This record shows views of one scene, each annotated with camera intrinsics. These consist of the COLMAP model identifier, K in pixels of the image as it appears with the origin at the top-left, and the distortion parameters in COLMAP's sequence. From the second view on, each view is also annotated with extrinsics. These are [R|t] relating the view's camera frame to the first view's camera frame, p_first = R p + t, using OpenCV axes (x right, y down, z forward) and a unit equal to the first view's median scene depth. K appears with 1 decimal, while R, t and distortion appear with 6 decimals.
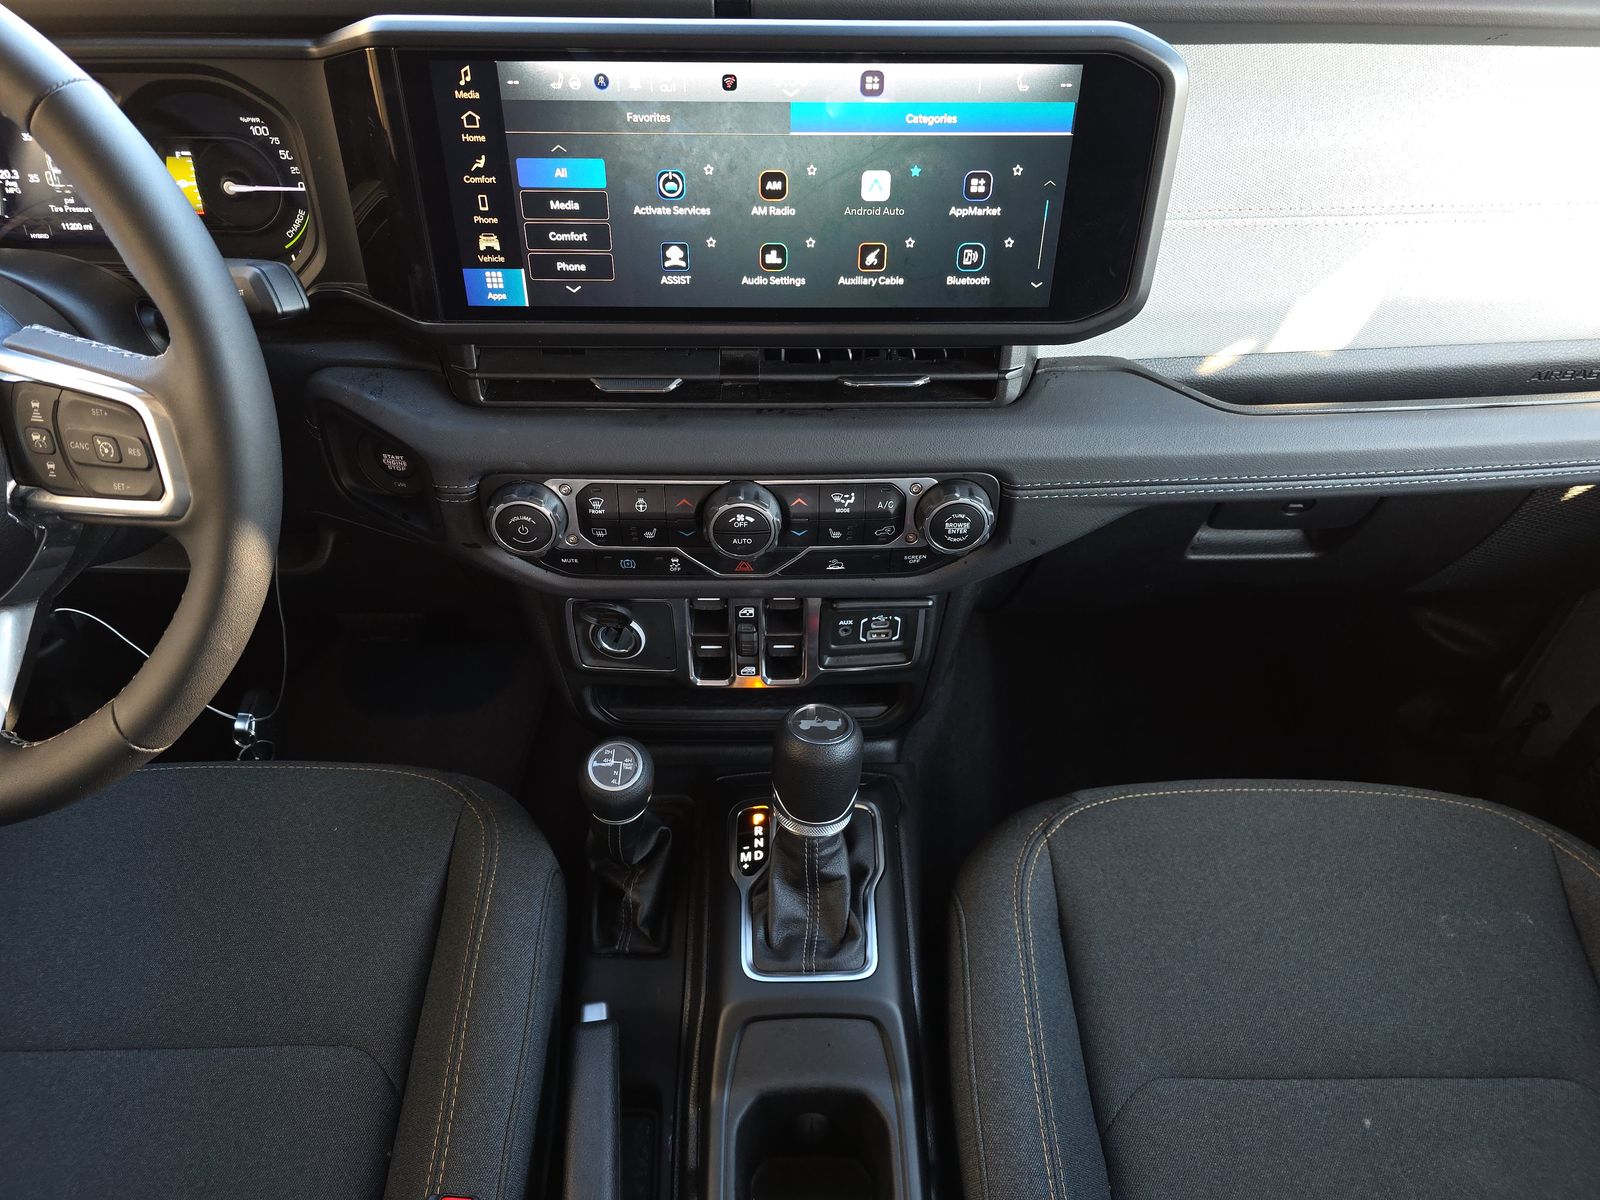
lens RADIAL K [[1162.1, 0, 794.7], [0, 1162.1, 652.6], [0, 0, 1]] dist [0.054604, -0.067100]
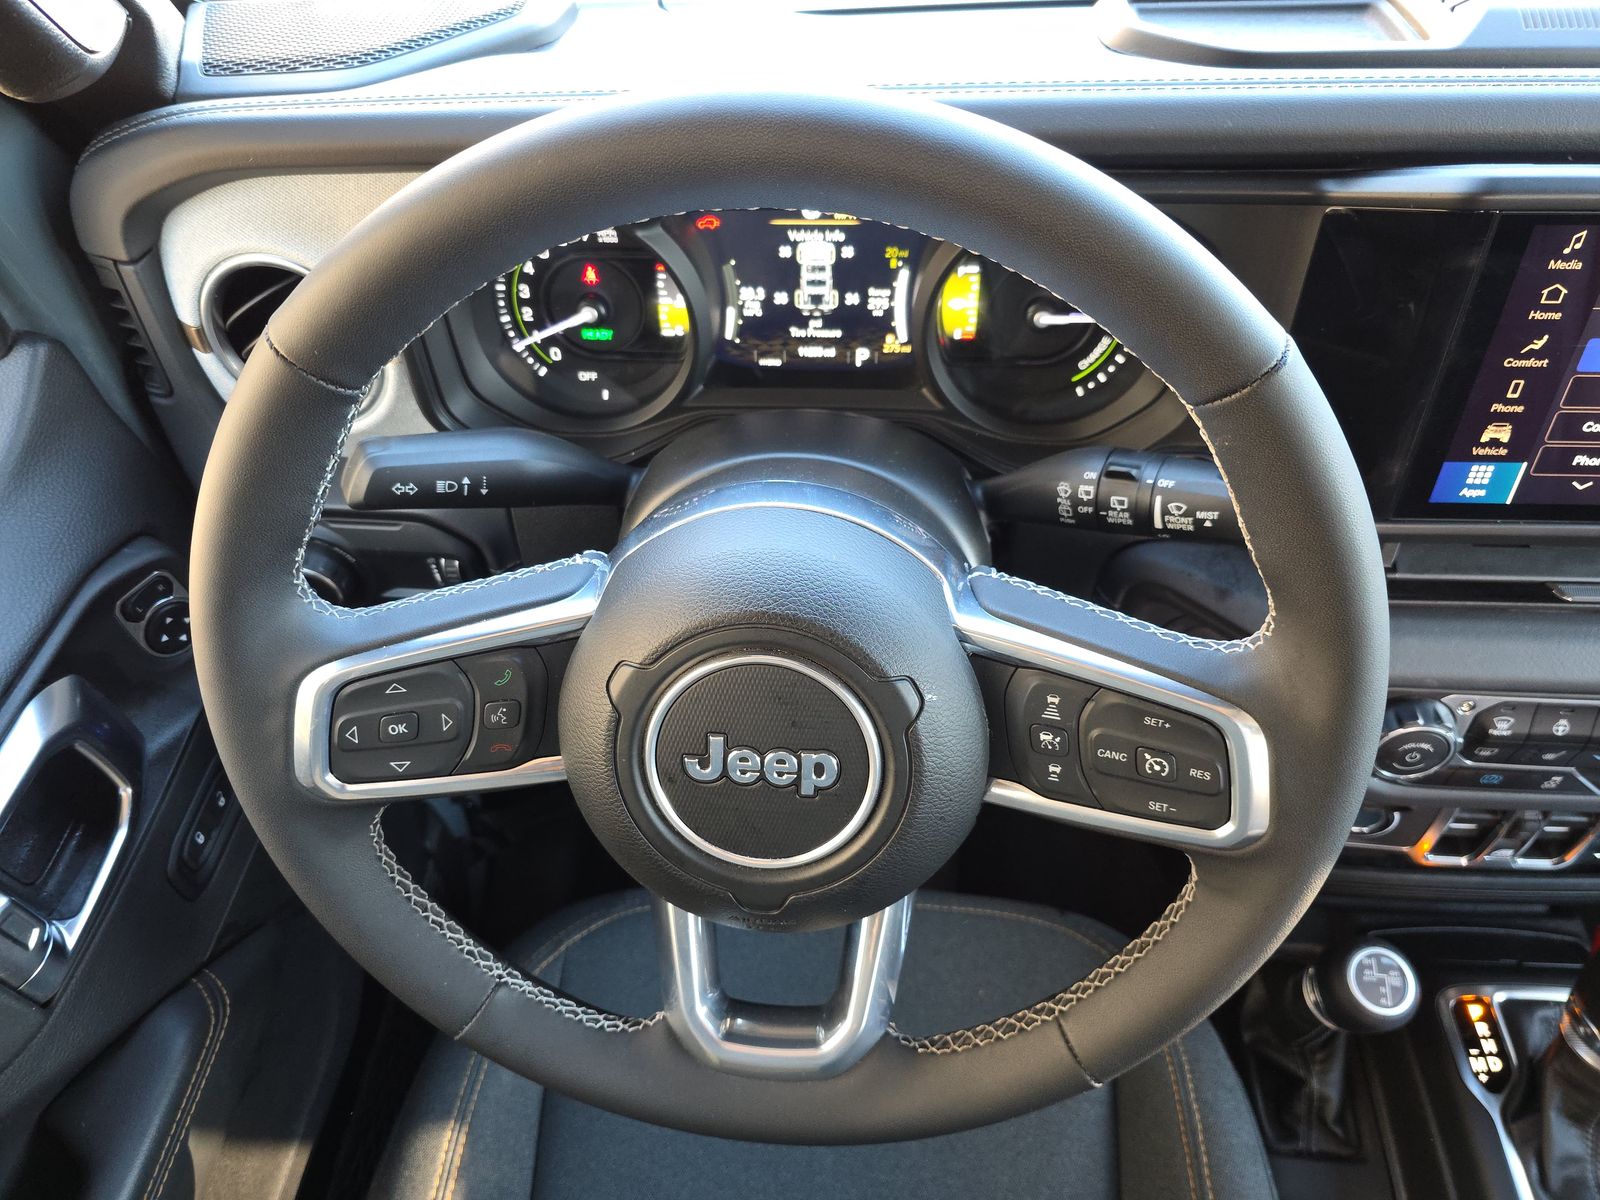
lens RADIAL K [[1162.1, 0, 794.7], [0, 1162.1, 652.6], [0, 0, 1]] dist [0.054604, -0.067100]
pose [[0.993961, 0.031415, -0.105142, -0.568745], [-0.021408, 0.995248, 0.094986, -0.242130], [0.107627, -0.092161, 0.989911, 0.154046]]
